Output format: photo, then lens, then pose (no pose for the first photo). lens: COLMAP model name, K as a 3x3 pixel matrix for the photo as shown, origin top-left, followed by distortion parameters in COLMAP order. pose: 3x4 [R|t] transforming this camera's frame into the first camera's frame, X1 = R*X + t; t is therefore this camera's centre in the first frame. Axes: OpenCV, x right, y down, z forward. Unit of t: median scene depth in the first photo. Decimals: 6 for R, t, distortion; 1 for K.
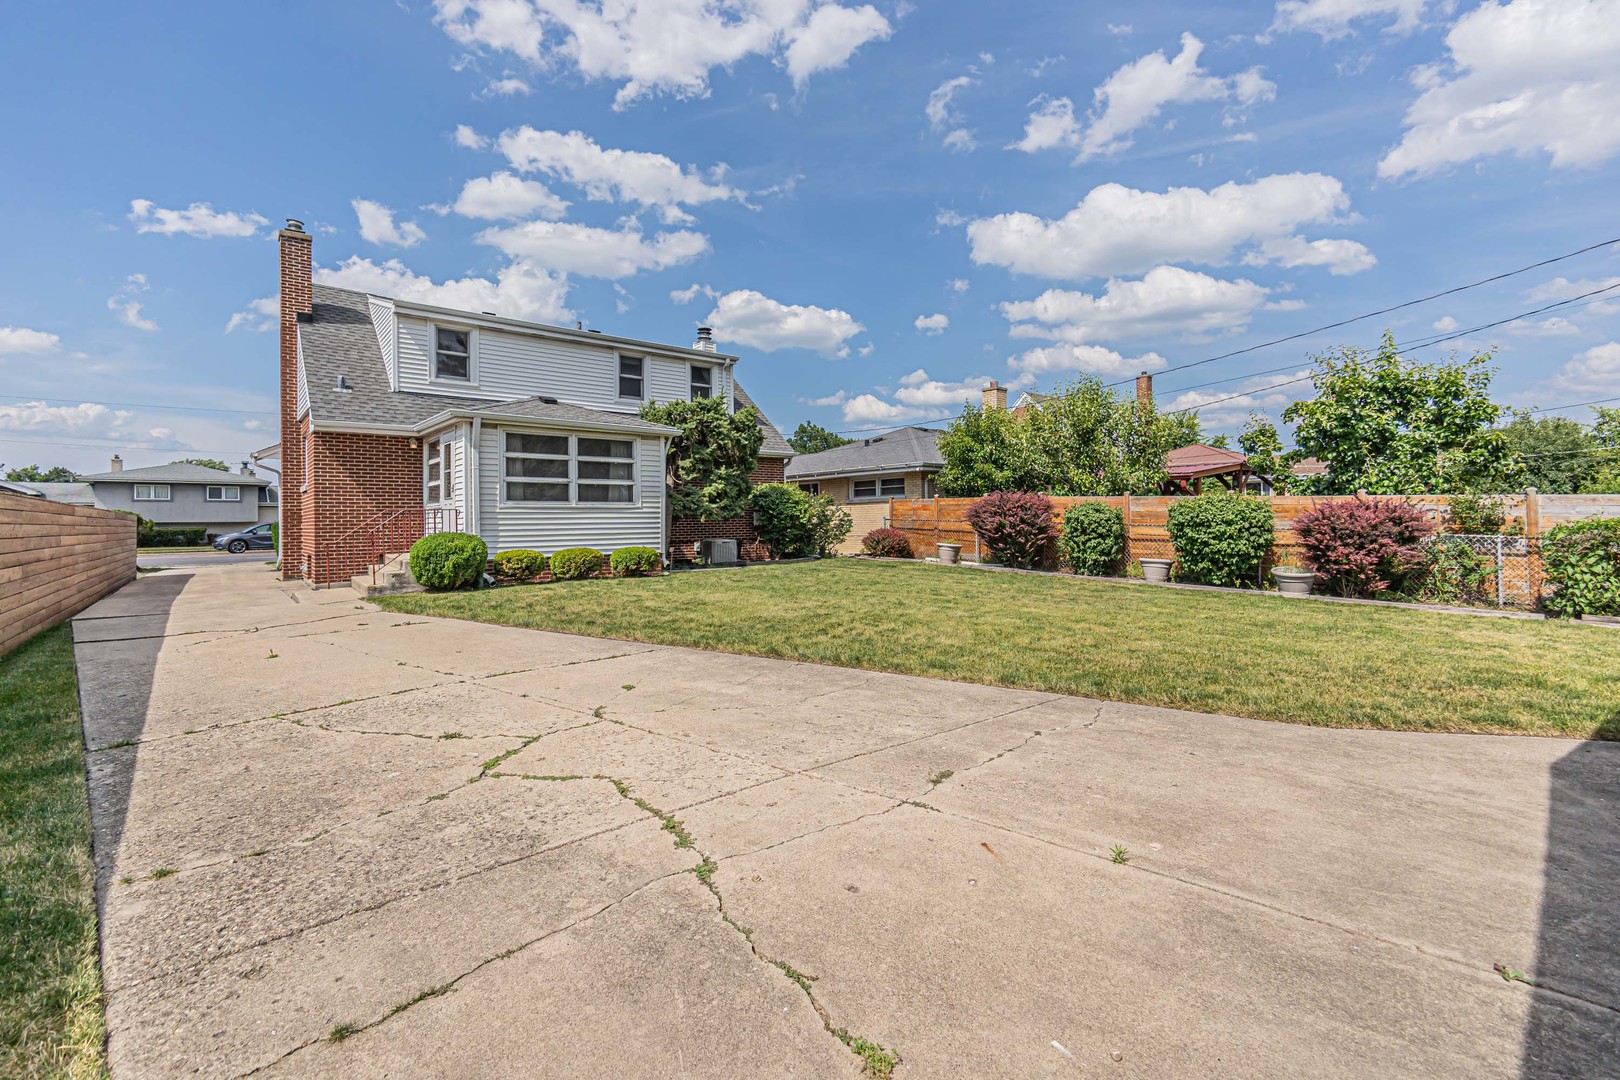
lens RADIAL K [[706.1, 0, 783.5], [0, 706.1, 515.4], [0, 0, 1]] dist [0.005348, -0.001118]
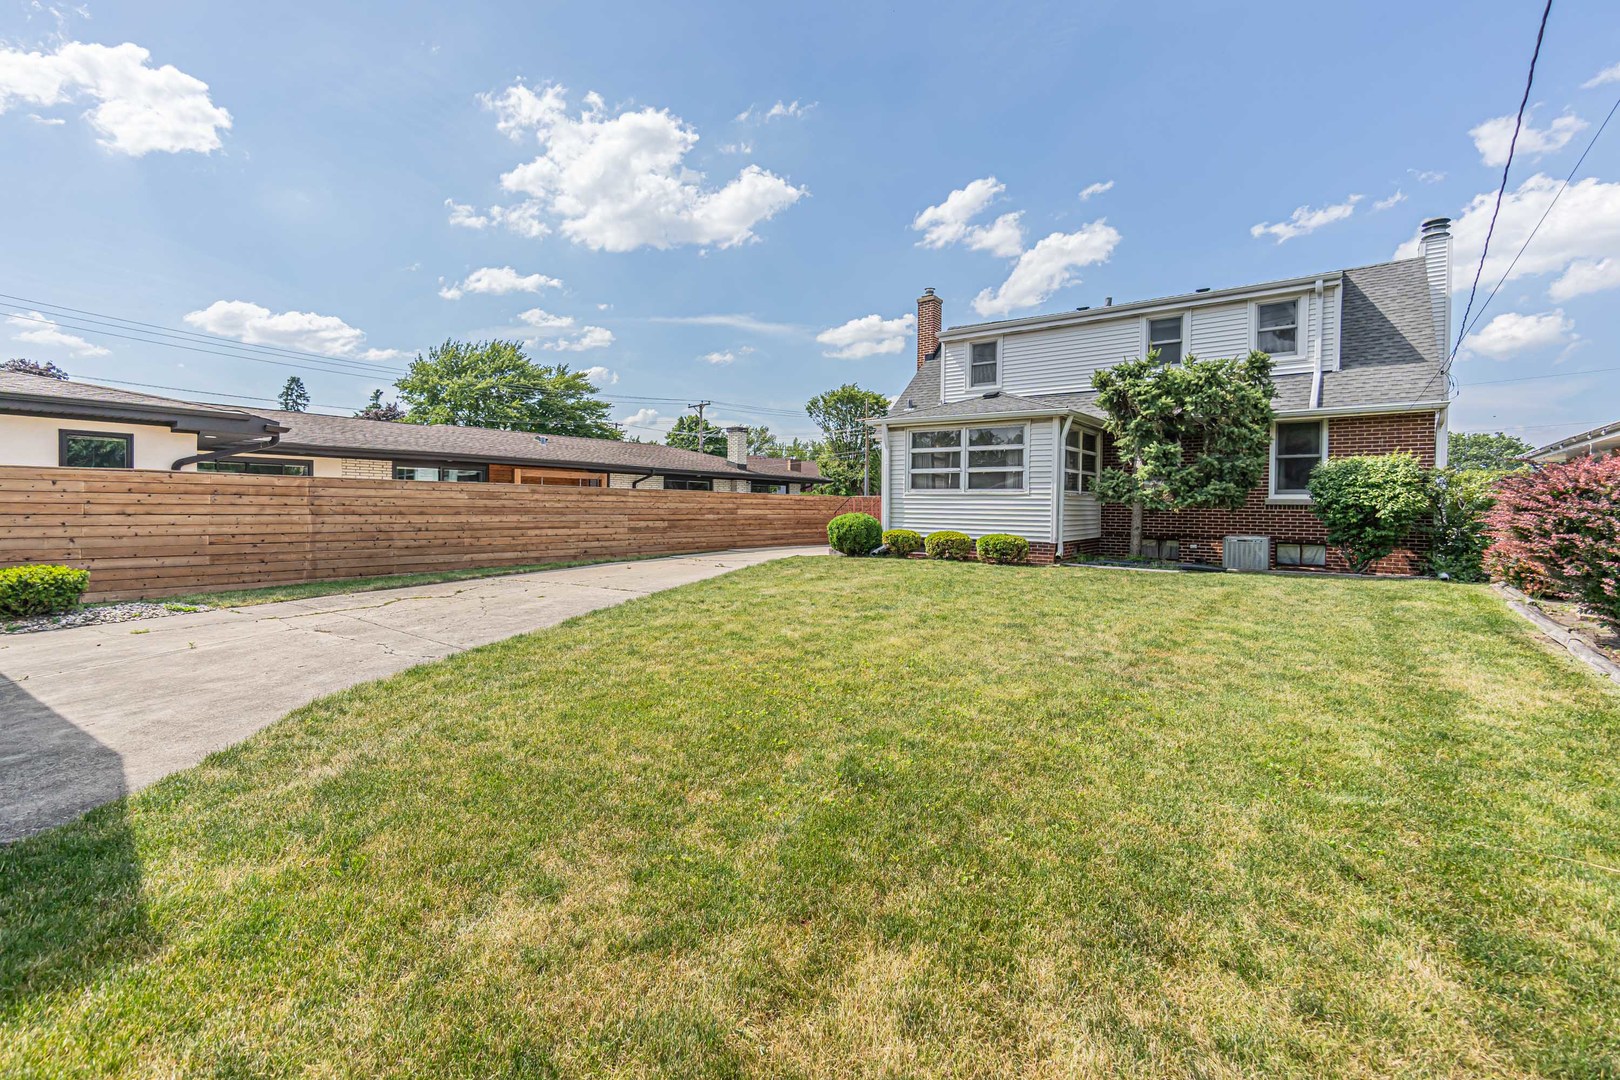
lens RADIAL K [[706.1, 0, 807.2], [0, 706.1, 531.5], [0, 0, 1]] dist [0.005348, -0.001118]
pose [[0.265852, 0.044762, -0.962974, 0.632530], [-0.007699, 0.998988, 0.044311, -0.000530], [0.963983, -0.004366, 0.265928, 0.433390]]
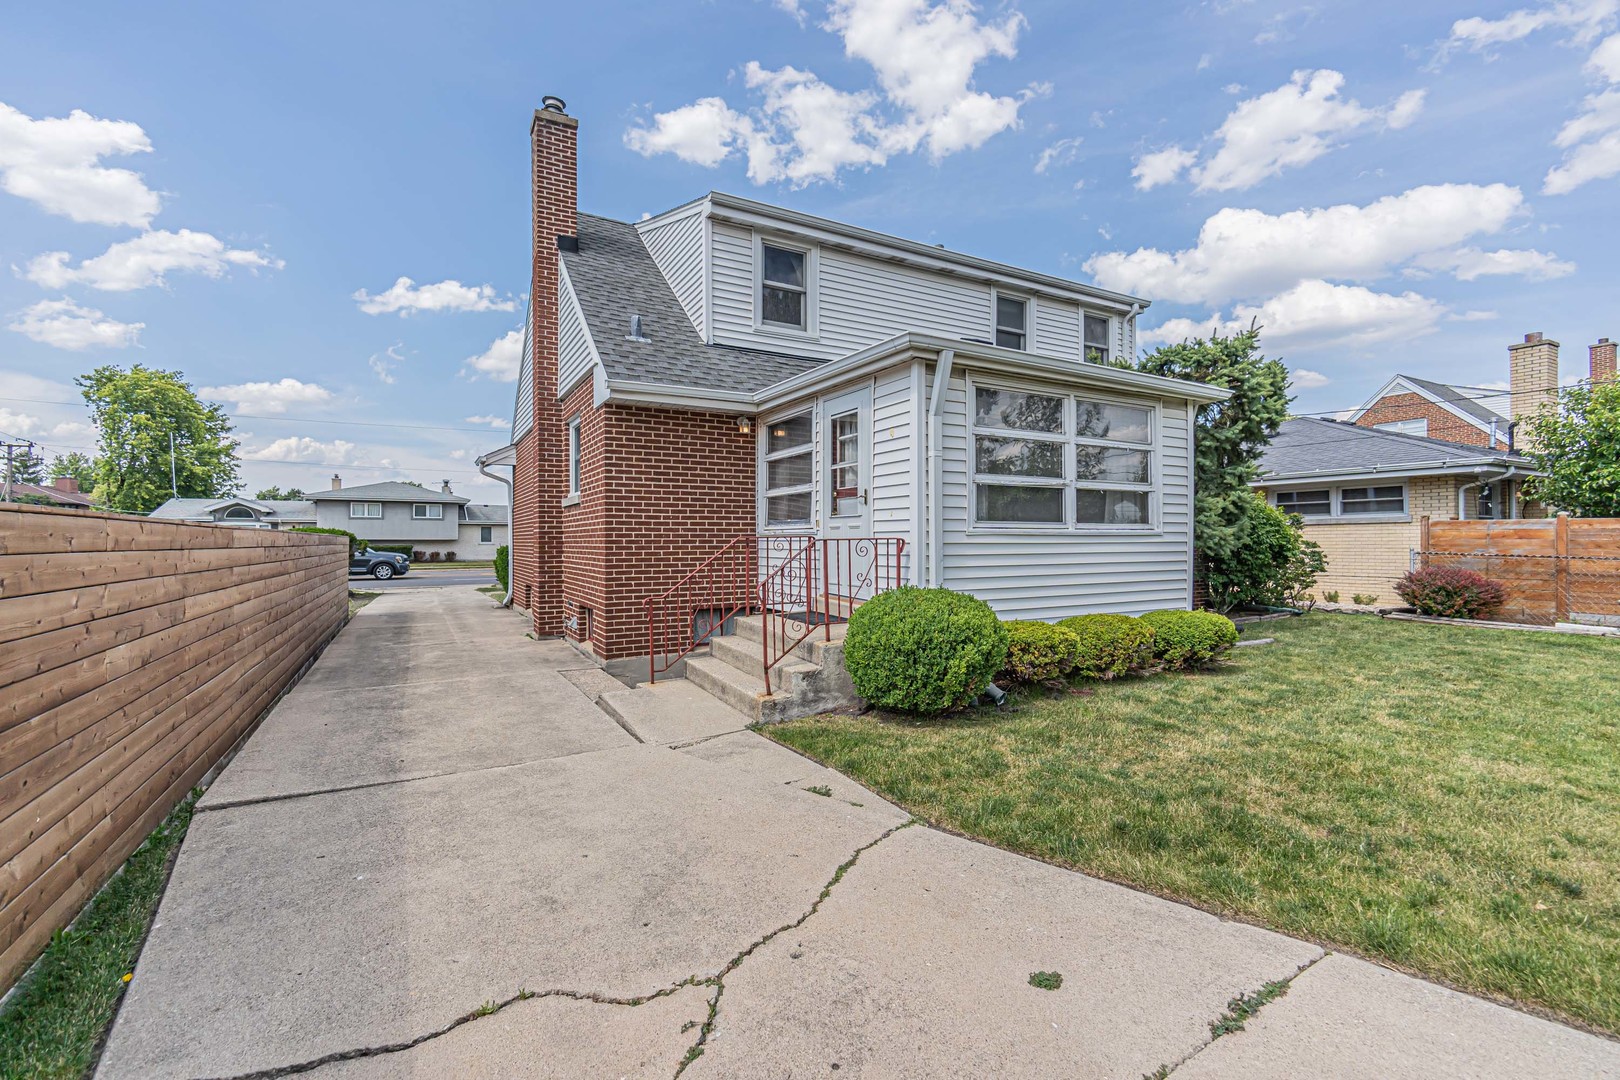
lens RADIAL K [[706.1, 0, 808.9], [0, 706.1, 539.5], [0, 0, 1]] dist [0.005348, -0.001118]
pose [[0.985857, 0.007860, -0.167407, -0.364701], [-0.006539, 0.999943, 0.008438, -0.009427], [0.167464, -0.007224, 0.985852, 0.409689]]
